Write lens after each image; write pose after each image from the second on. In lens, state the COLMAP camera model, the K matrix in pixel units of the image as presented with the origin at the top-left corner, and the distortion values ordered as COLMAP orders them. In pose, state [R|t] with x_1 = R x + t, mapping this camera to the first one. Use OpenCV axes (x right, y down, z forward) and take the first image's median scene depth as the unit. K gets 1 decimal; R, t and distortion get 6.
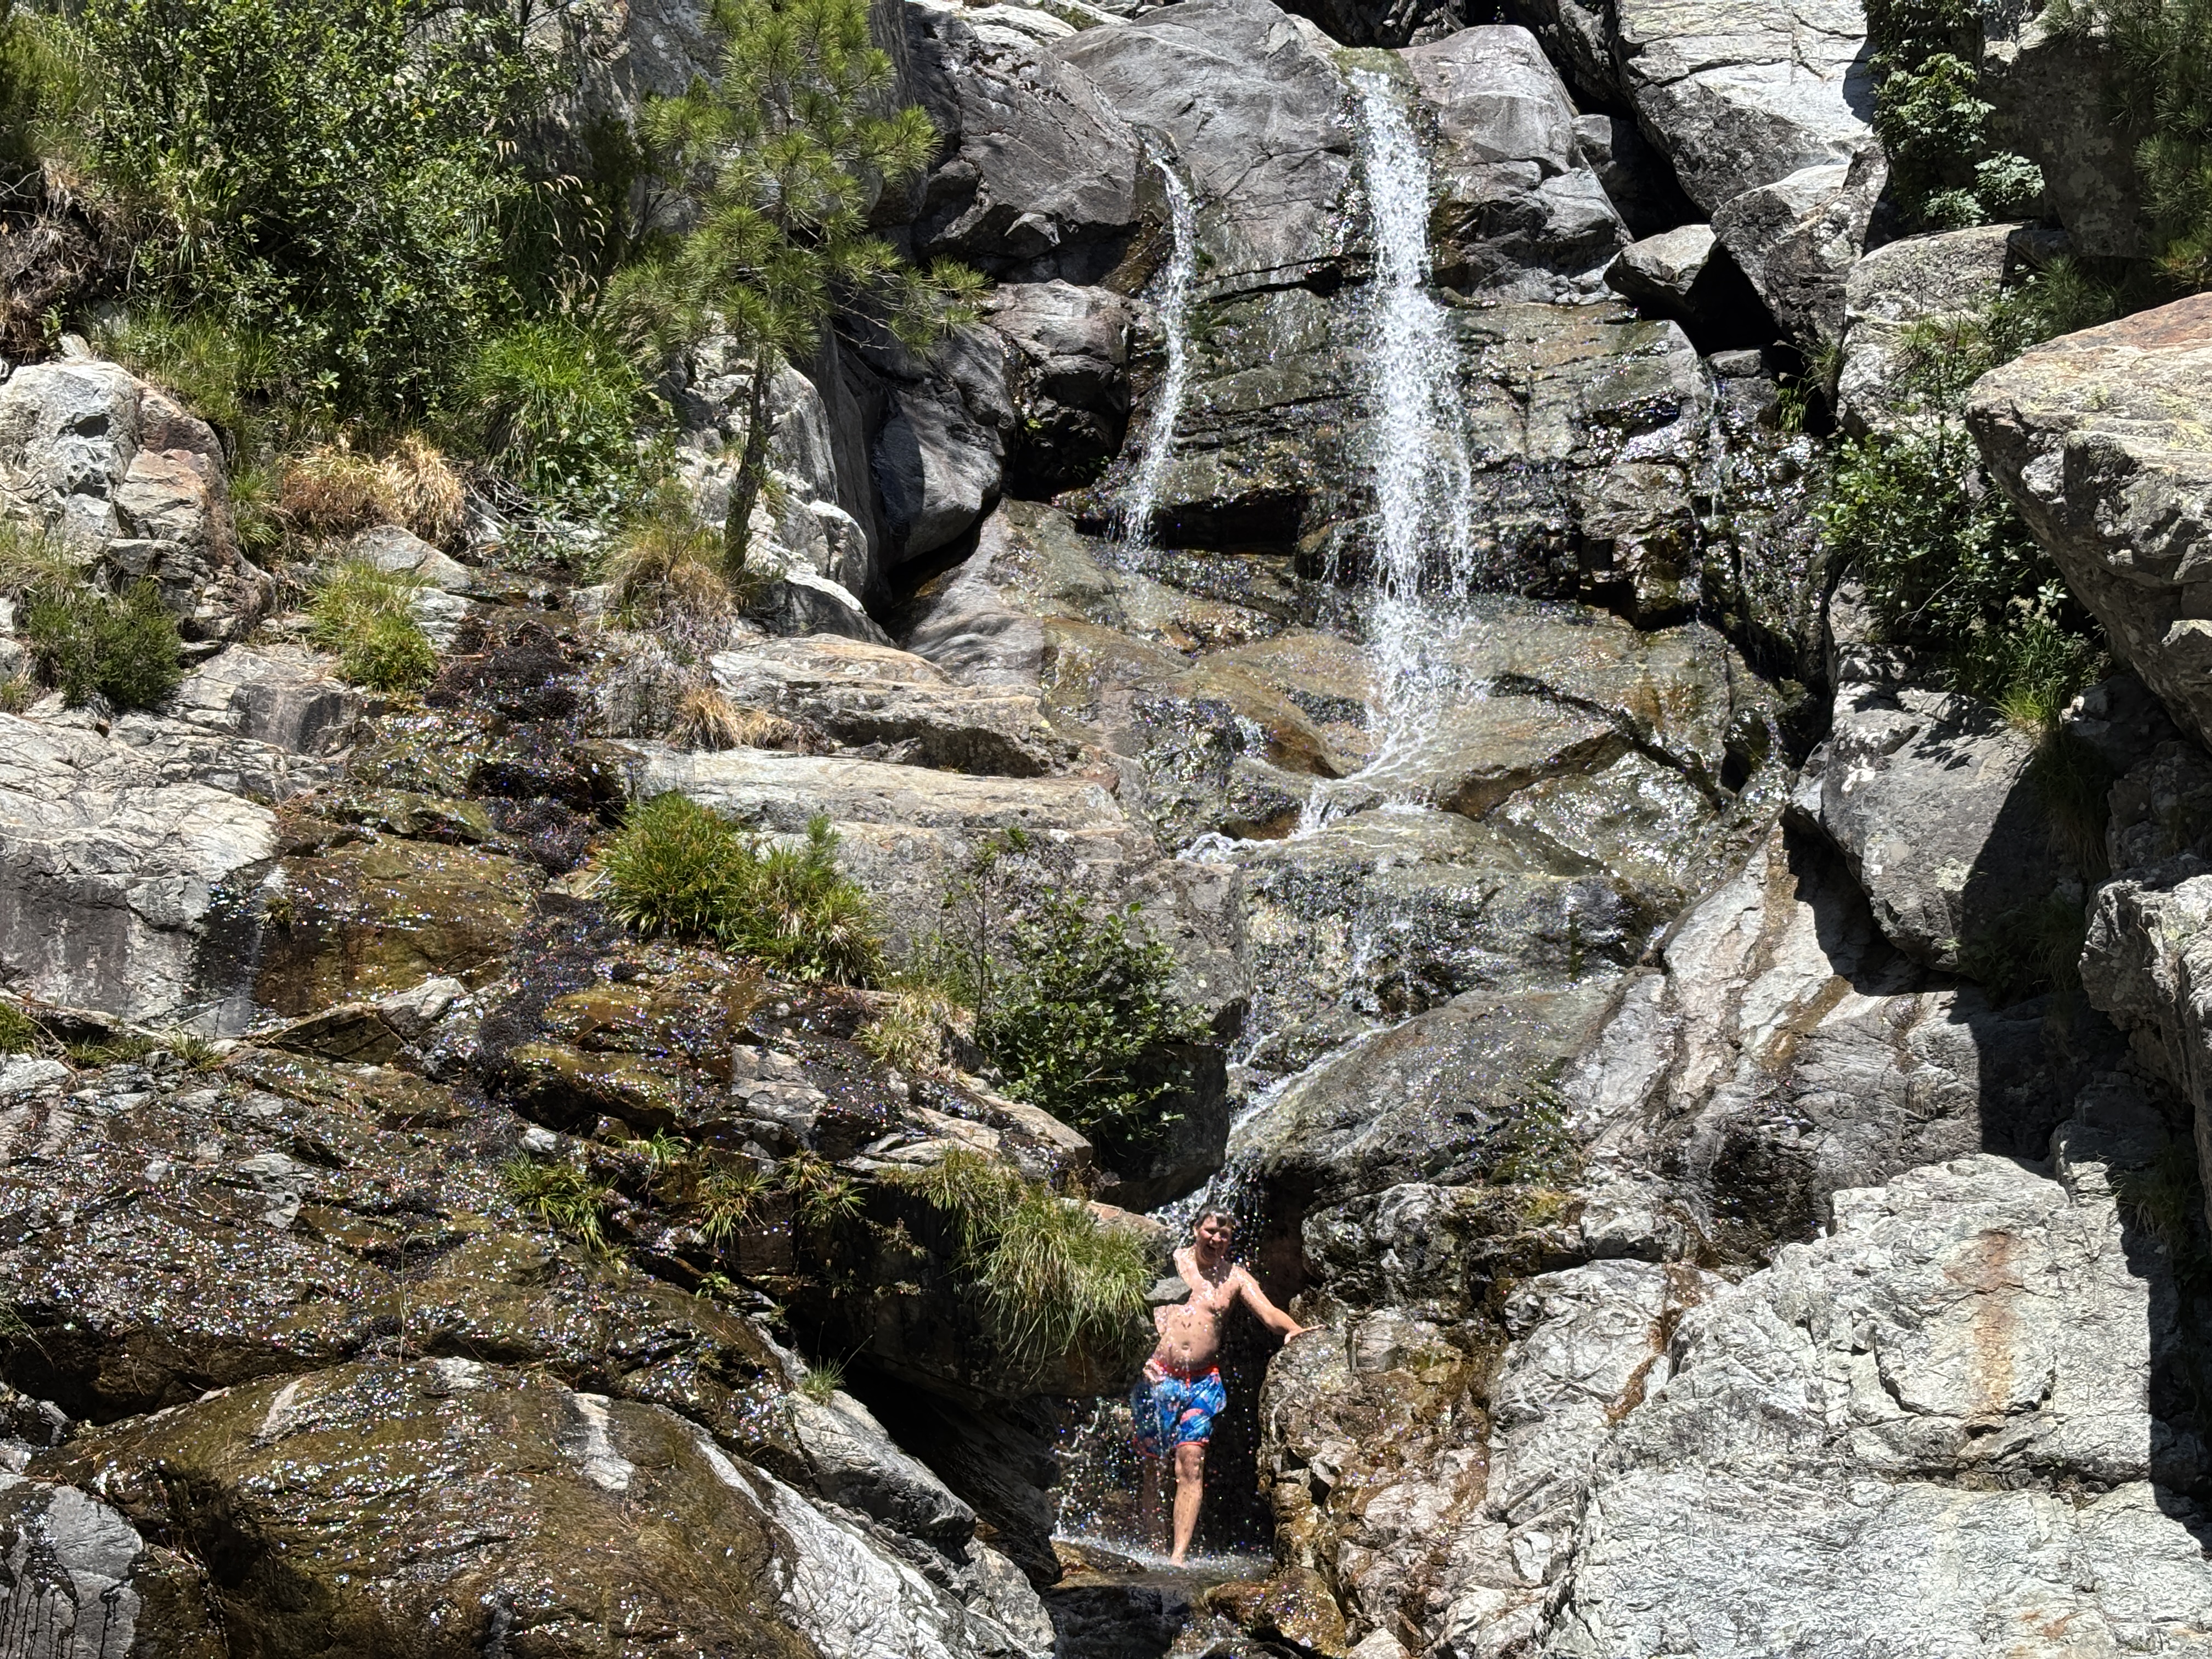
lens RADIAL K [[3375.9, 0, 1102.8], [0, 3375.9, 831.1], [0, 0, 1]] dist [0.125757, 0.000000]
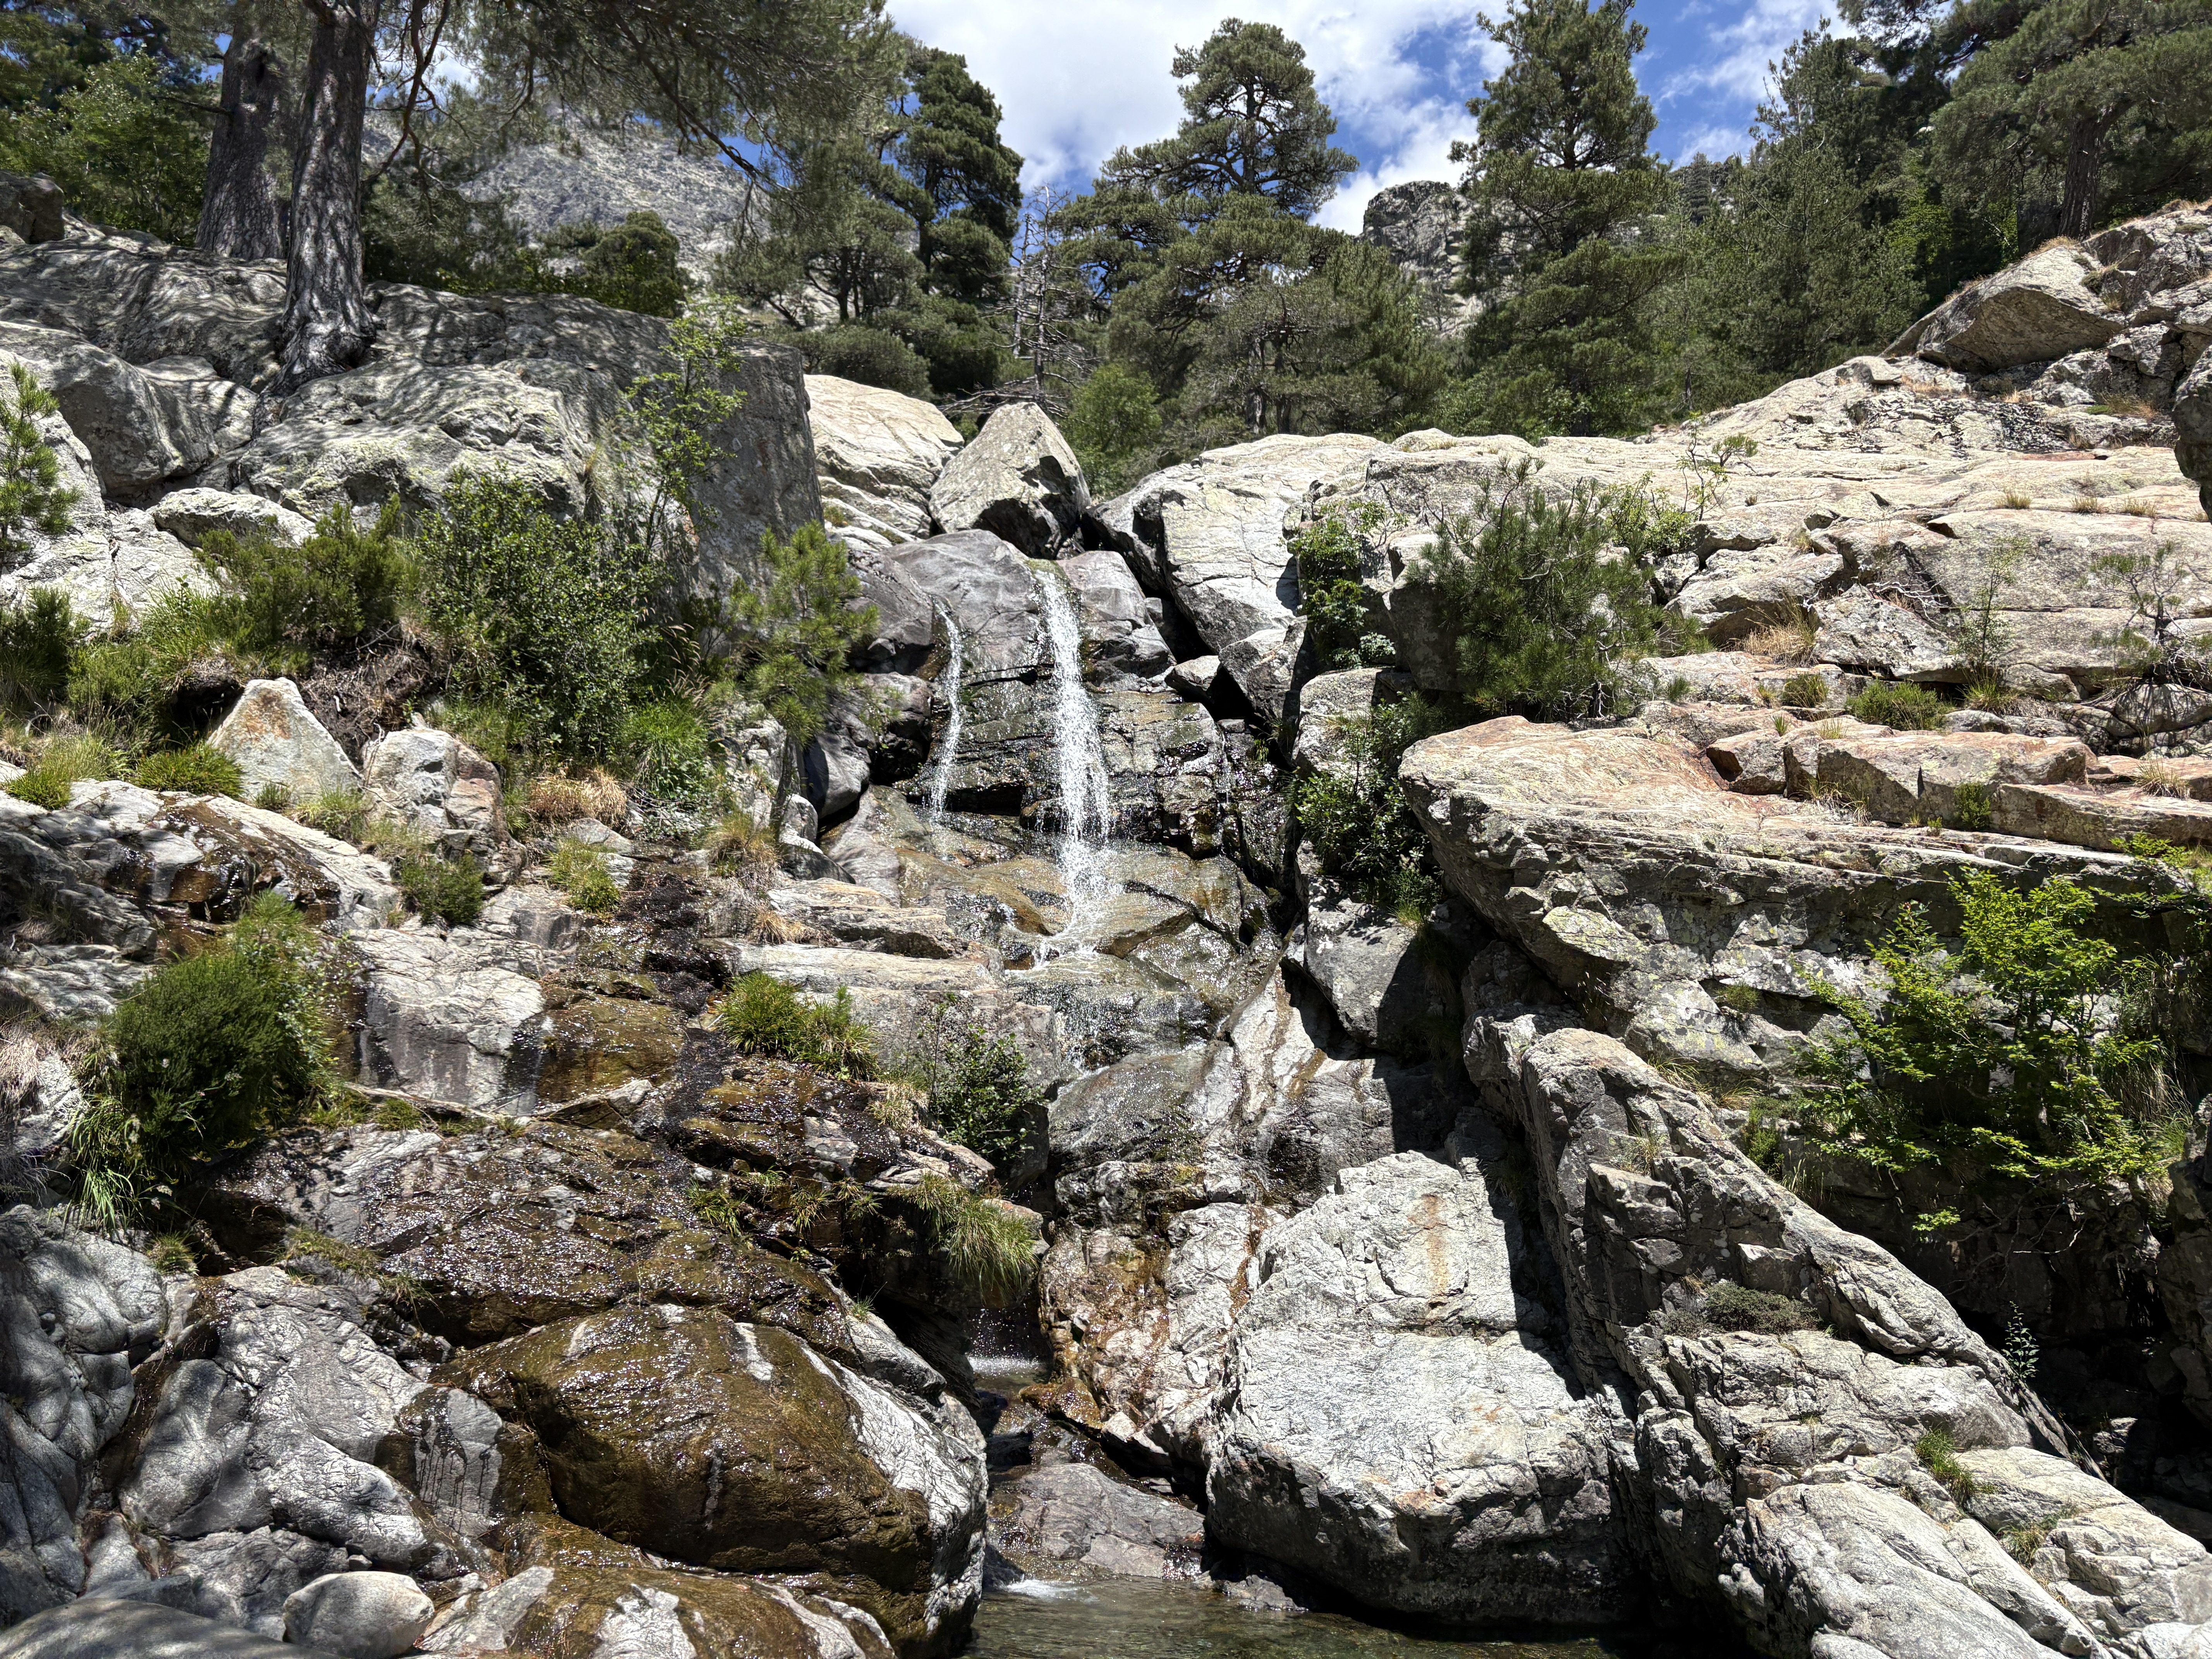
lens RADIAL K [[1699.5, 0, 1087.5], [0, 1699.5, 793.2], [0, 0, 1]] dist [0.067543, -0.069276]
pose [[0.987744, 0.019172, 0.154901, -0.090507], [-0.008319, 0.997483, -0.070411, -0.042326], [-0.155861, 0.068259, 0.985418, 0.035373]]
